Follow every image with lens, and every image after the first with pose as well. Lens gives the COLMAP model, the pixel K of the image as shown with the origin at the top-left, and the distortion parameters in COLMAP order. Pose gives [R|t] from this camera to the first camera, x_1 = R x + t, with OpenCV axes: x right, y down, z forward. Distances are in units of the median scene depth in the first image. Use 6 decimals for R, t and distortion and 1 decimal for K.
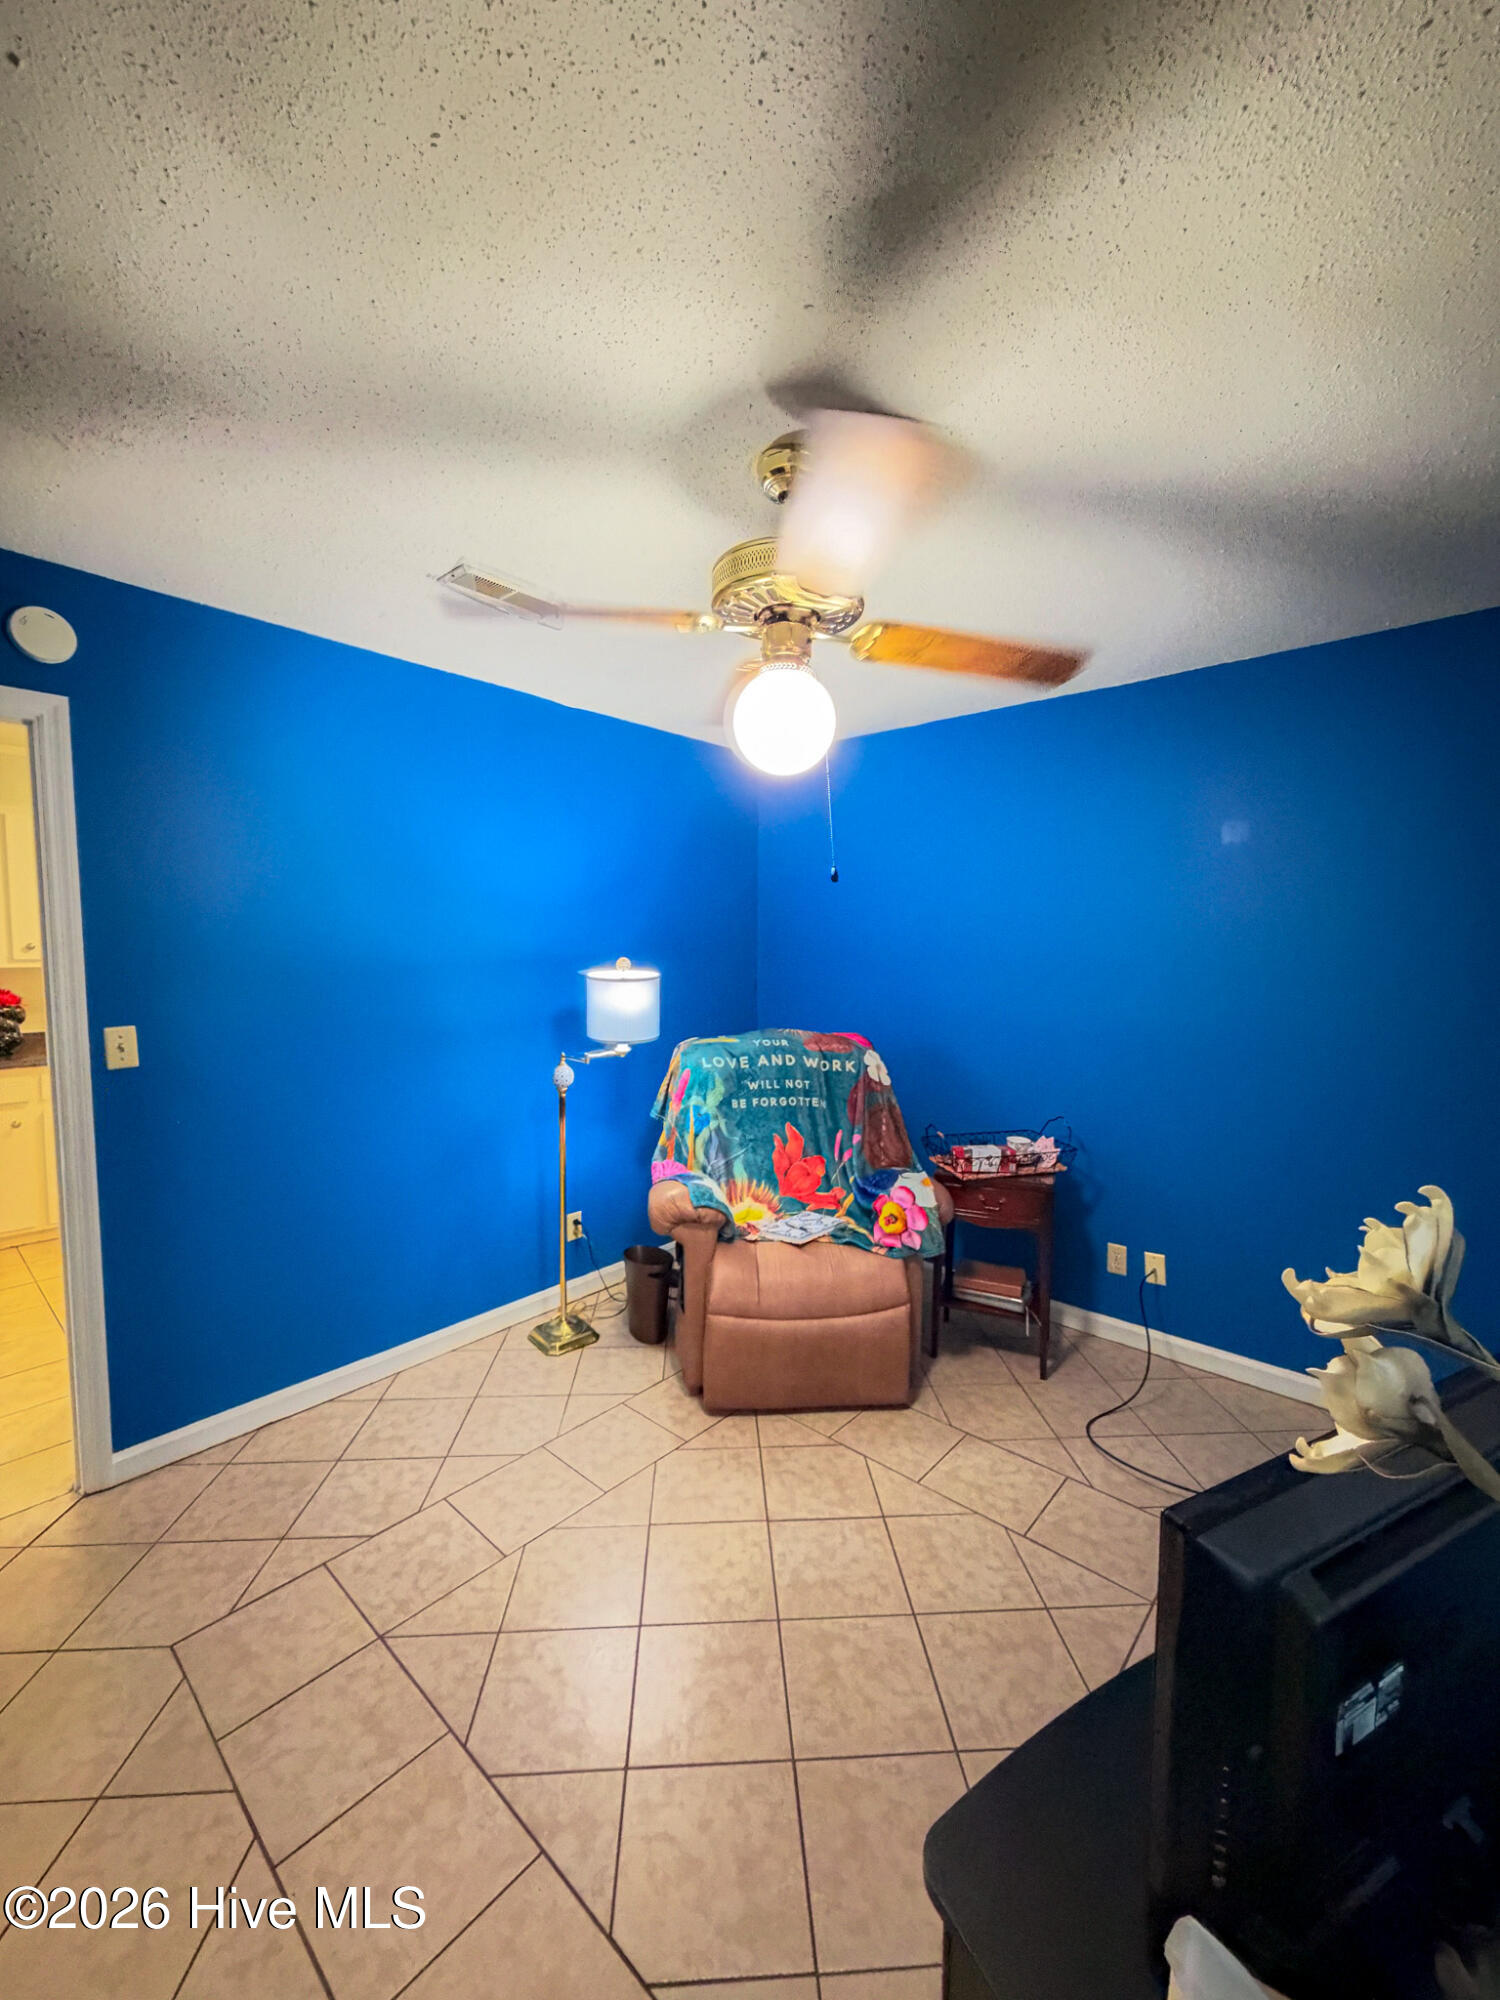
lens RADIAL K [[799.4, 0, 749.1], [0, 799.4, 998.0], [0, 0, 1]] dist [-0.000343, 0.000227]
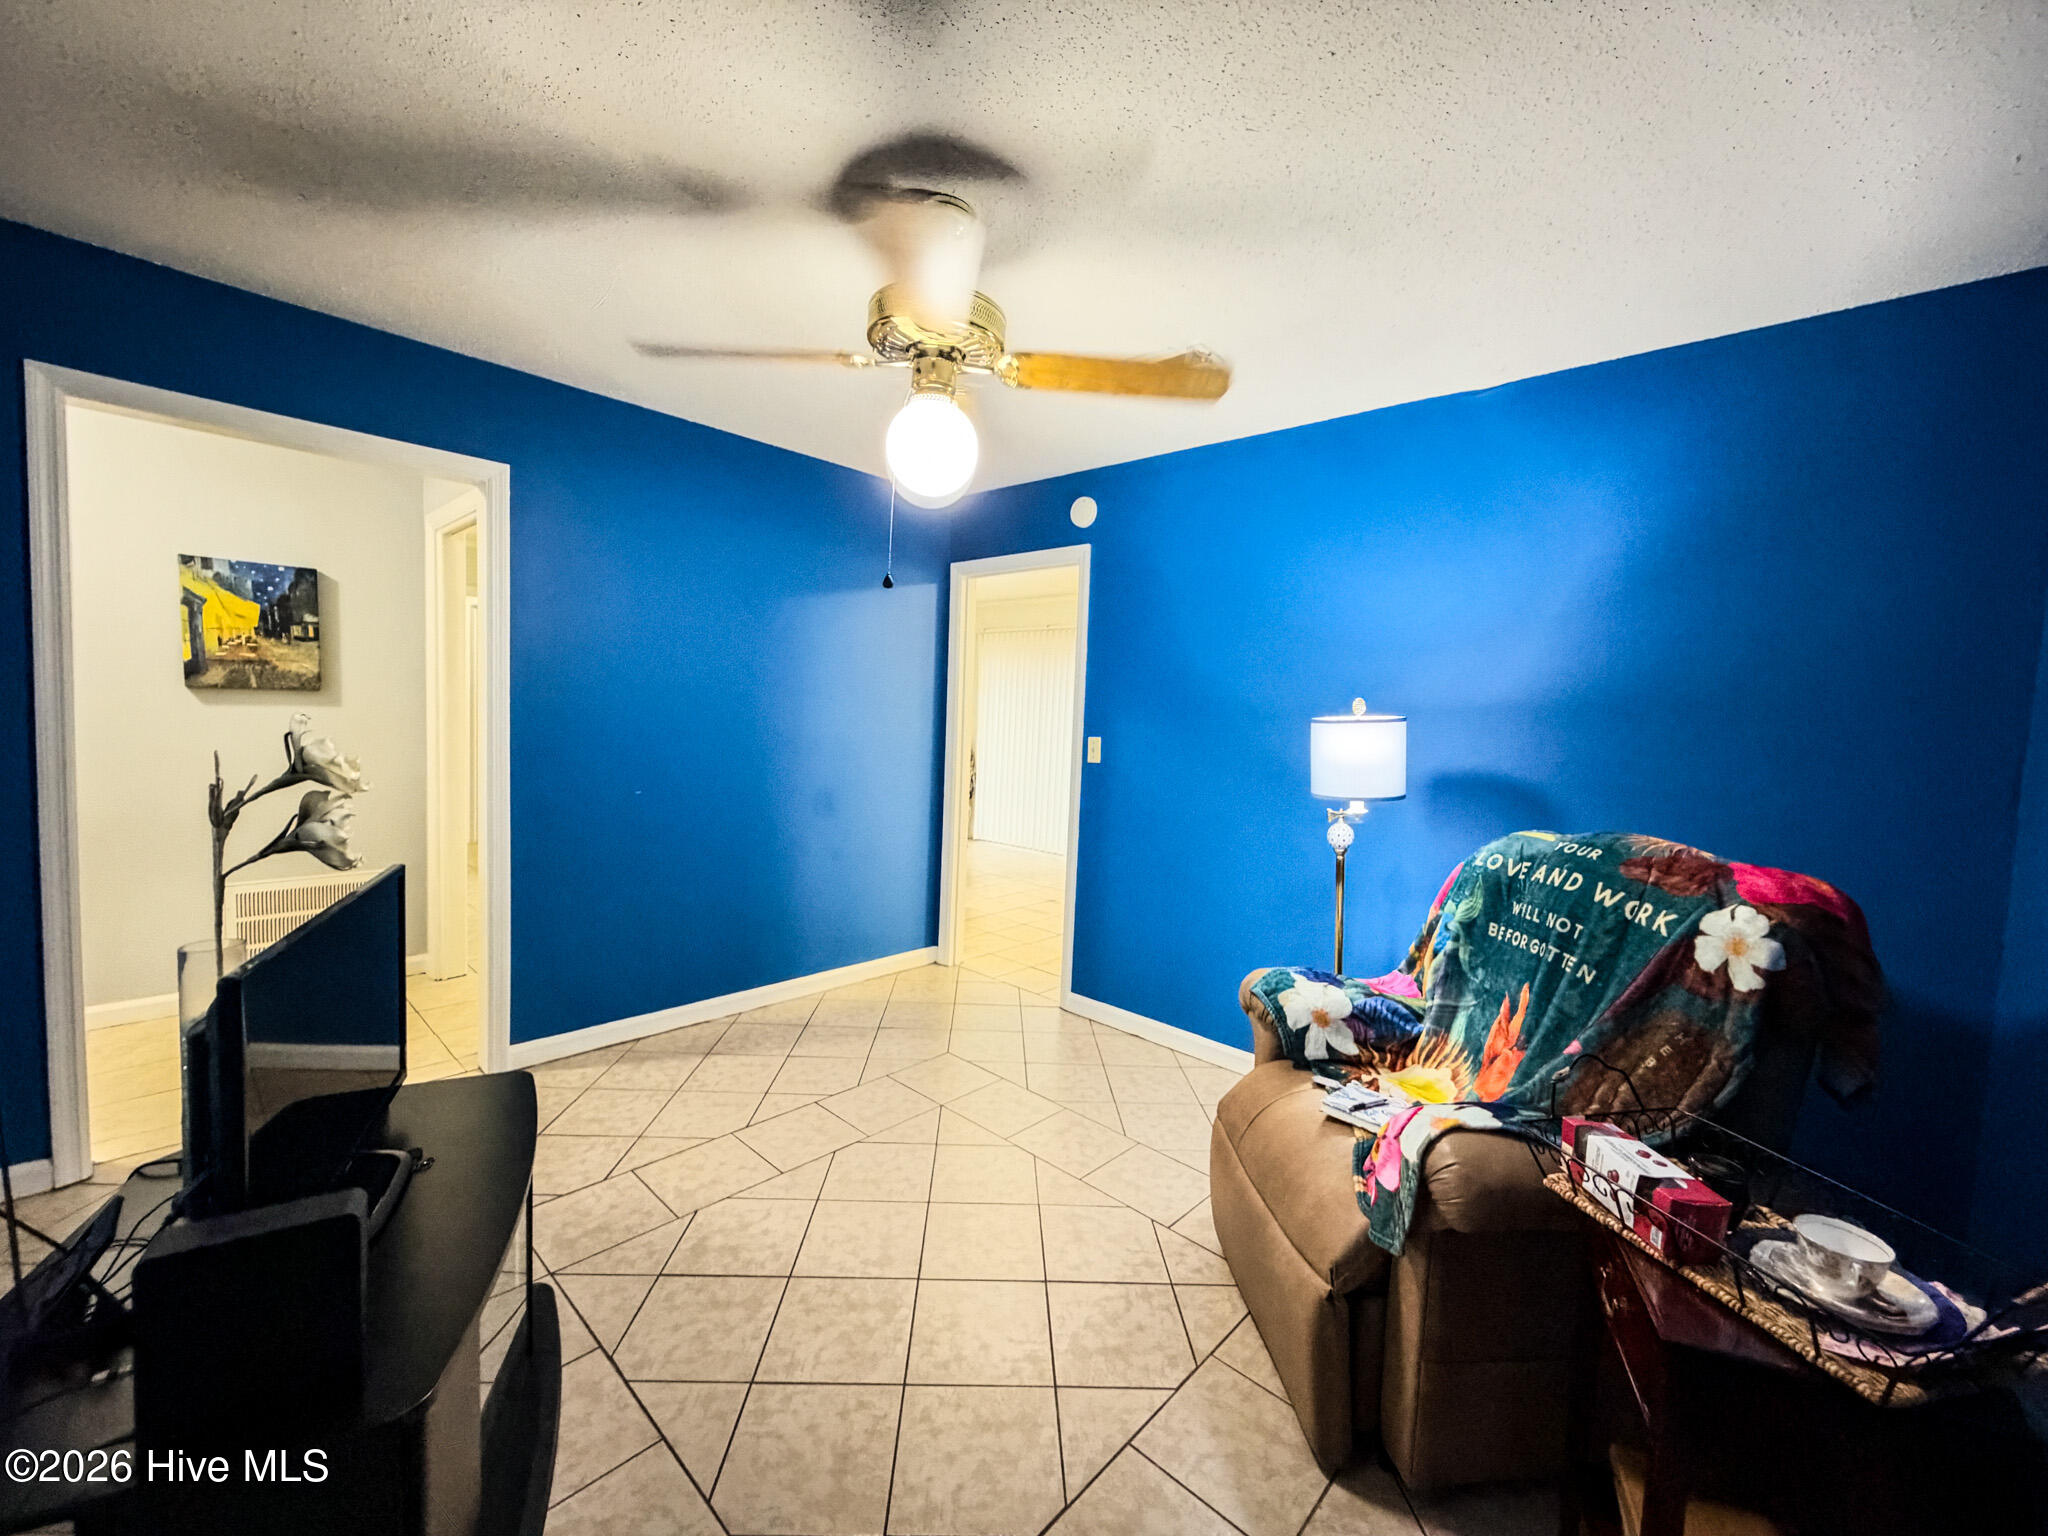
lens RADIAL K [[818.6, 0, 1016.8], [0, 818.6, 766.3], [0, 0, 1]] dist [-0.000343, 0.000227]
pose [[-0.030149, 0.056796, -0.997930, 0.890215], [-0.119259, 0.991048, 0.060008, 0.013982], [0.992405, 0.120822, -0.023106, 0.879609]]
